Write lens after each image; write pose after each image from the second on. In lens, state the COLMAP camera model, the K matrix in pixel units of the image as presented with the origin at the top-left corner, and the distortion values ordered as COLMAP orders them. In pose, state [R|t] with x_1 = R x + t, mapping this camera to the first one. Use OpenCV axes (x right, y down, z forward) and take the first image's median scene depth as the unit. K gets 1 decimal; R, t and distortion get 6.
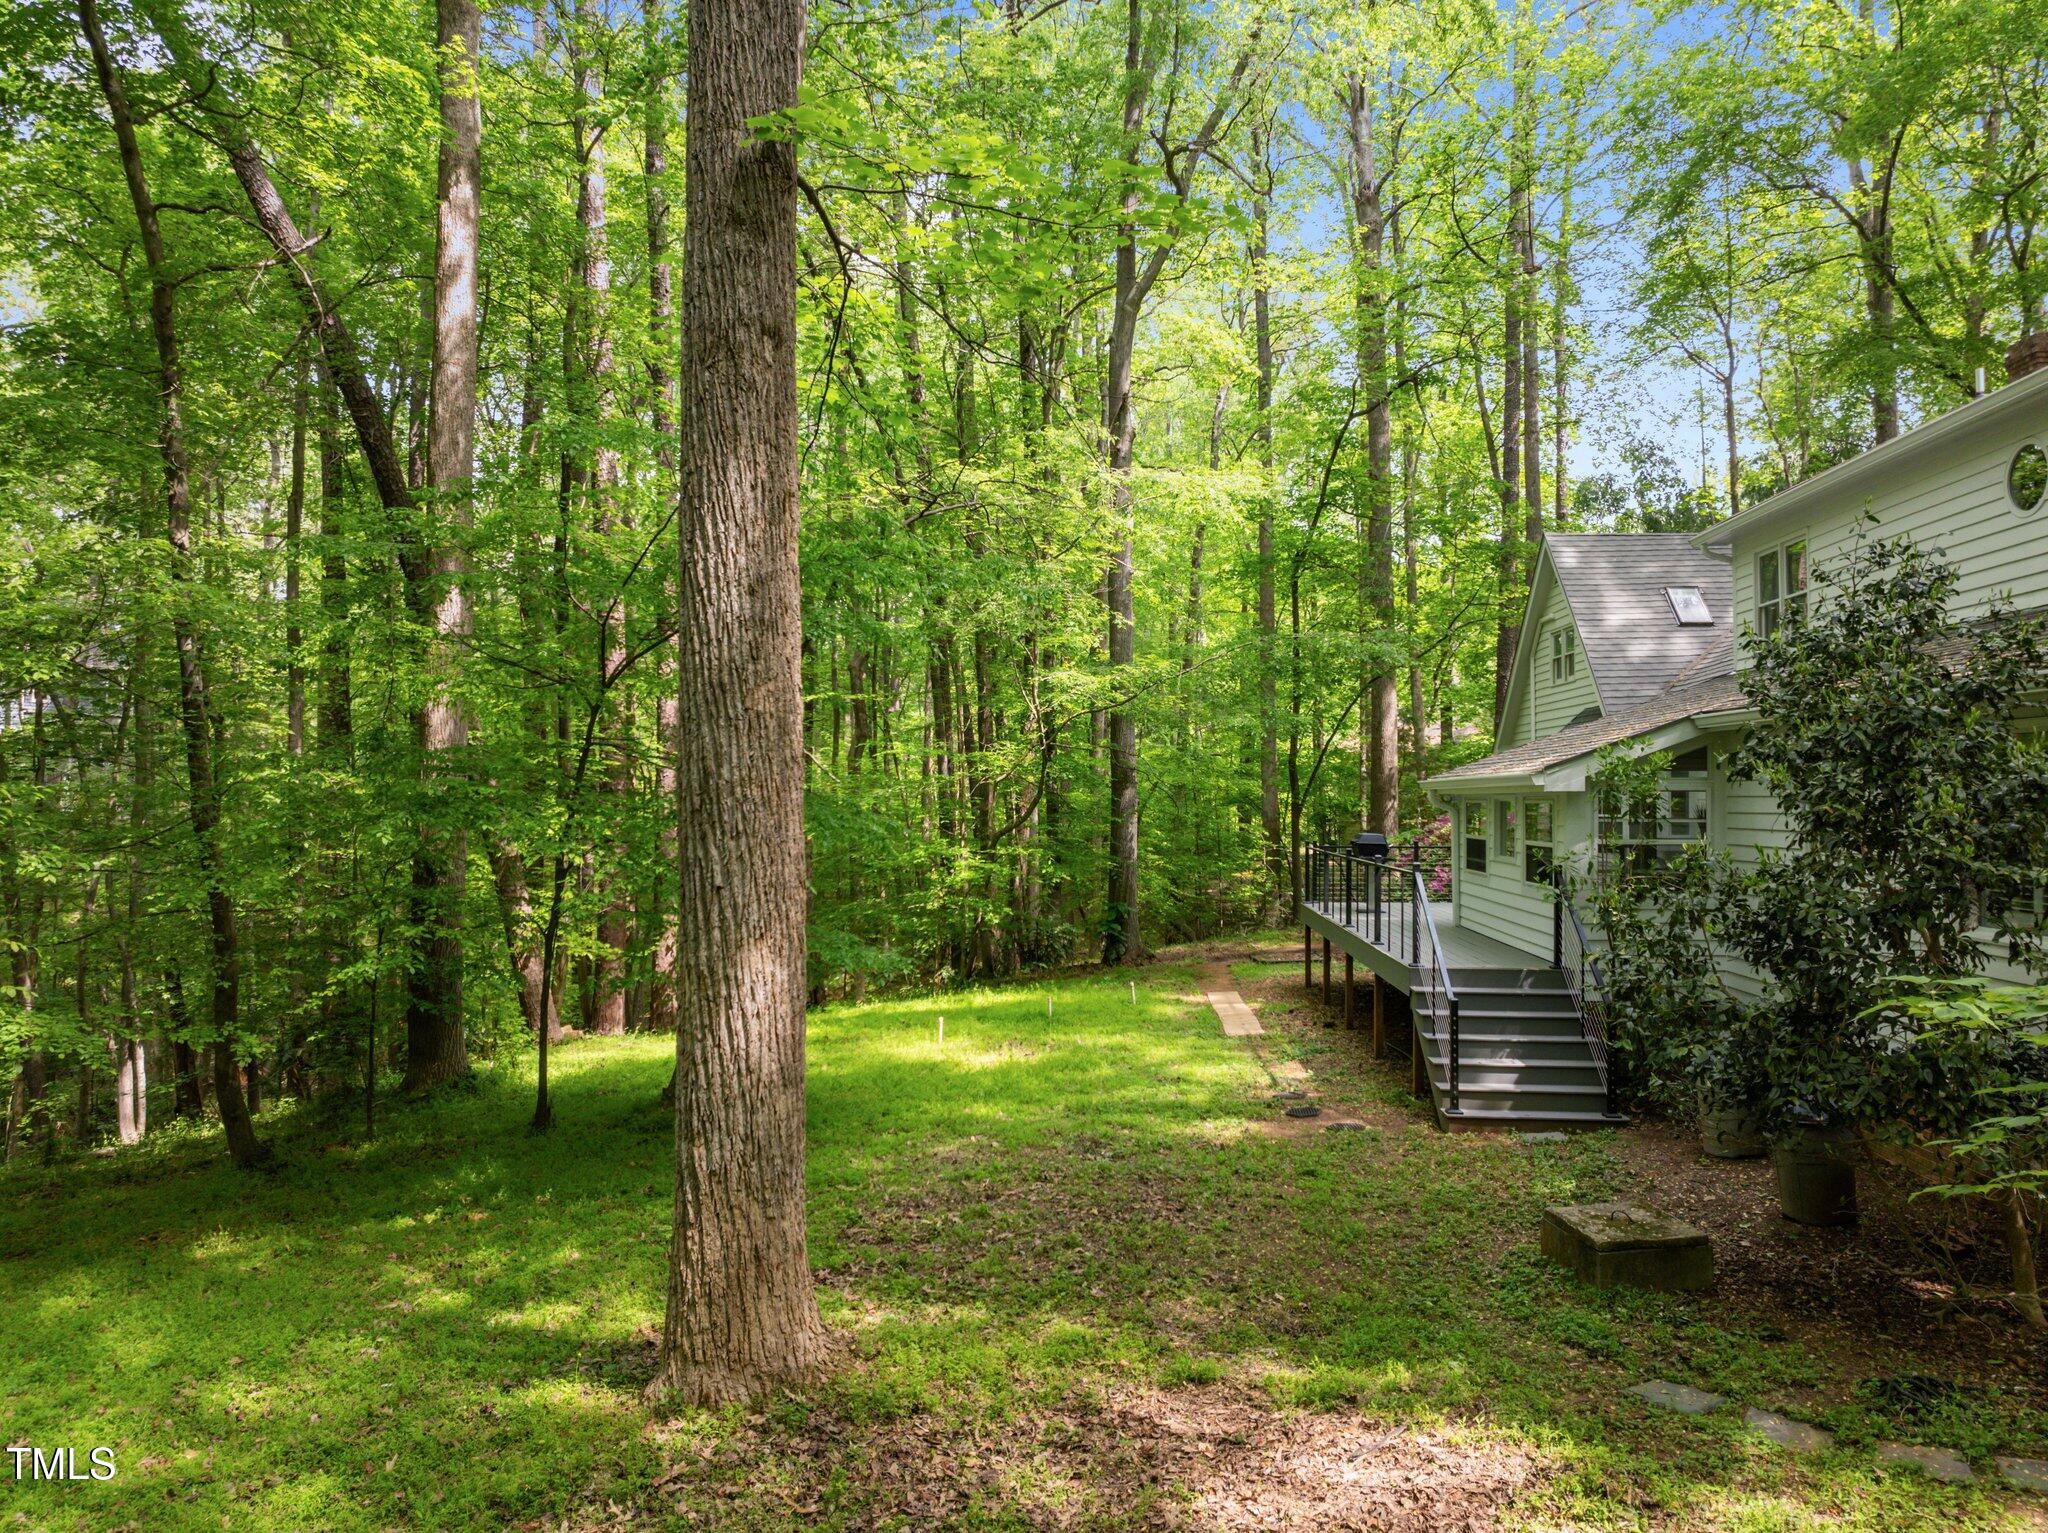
lens RADIAL K [[1428.9, 0, 1023.3], [0, 1428.9, 768.3], [0, 0, 1]] dist [-0.001001, -0.000159]
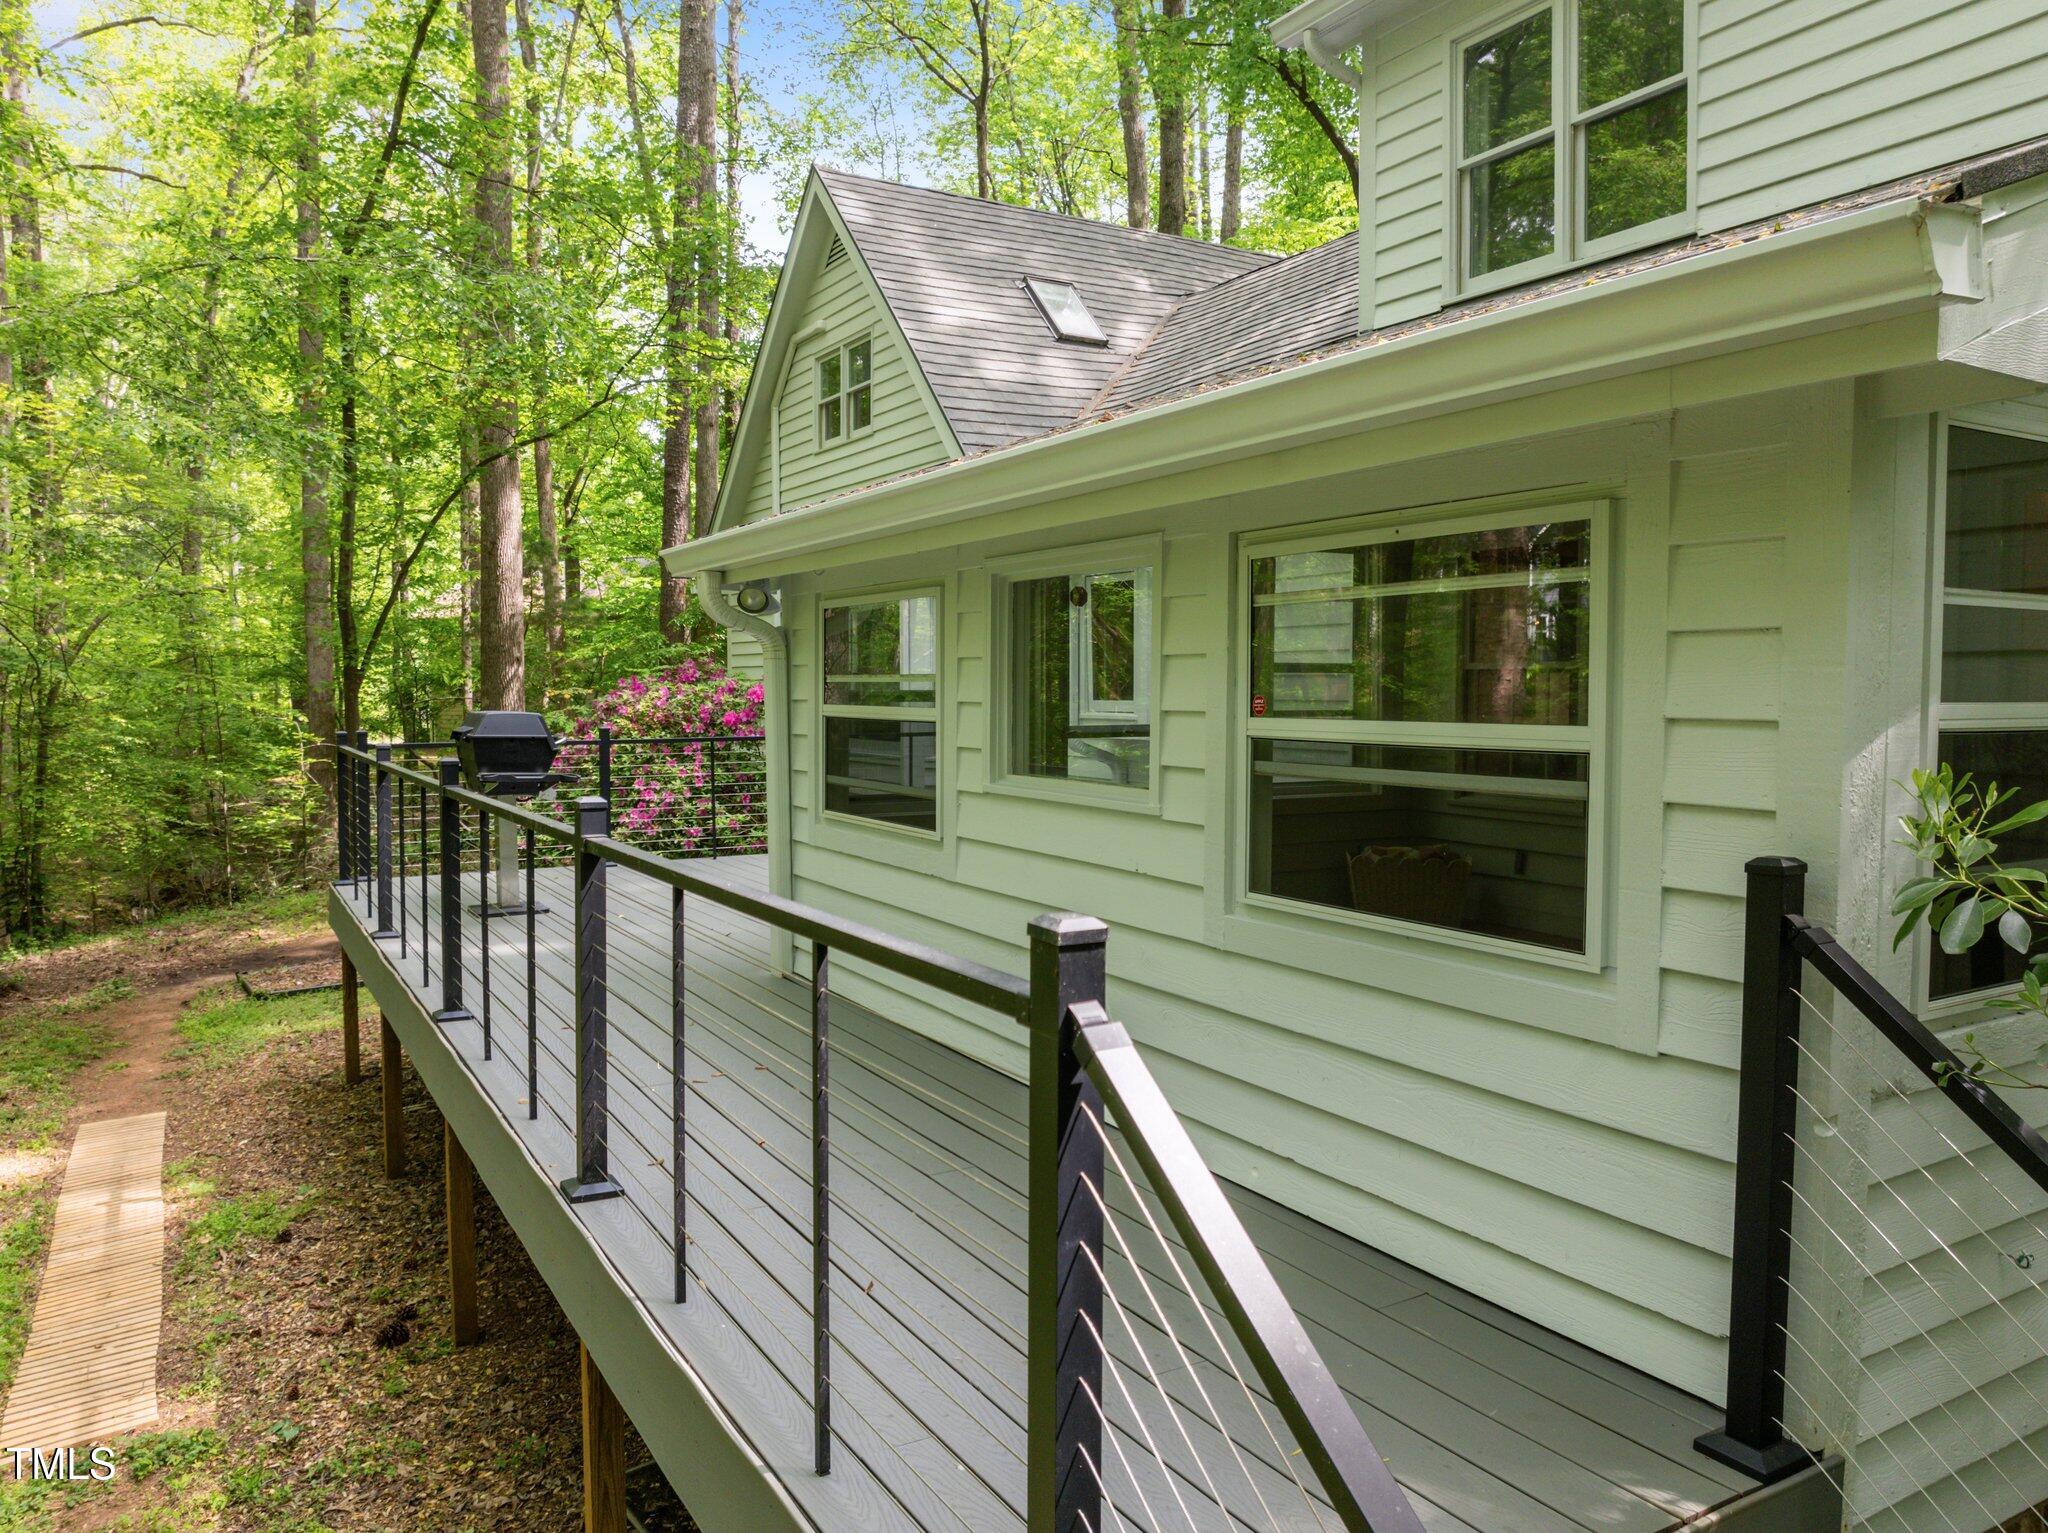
lens RADIAL K [[1446.5, 0, 1023.3], [0, 1446.5, 760.5], [0, 0, 1]] dist [-0.006101, -0.000730]
pose [[0.822535, -0.032574, 0.567781, 0.072919], [-0.010854, 0.997277, 0.072938, 0.015996], [-0.568611, -0.066157, 0.819942, 0.328717]]
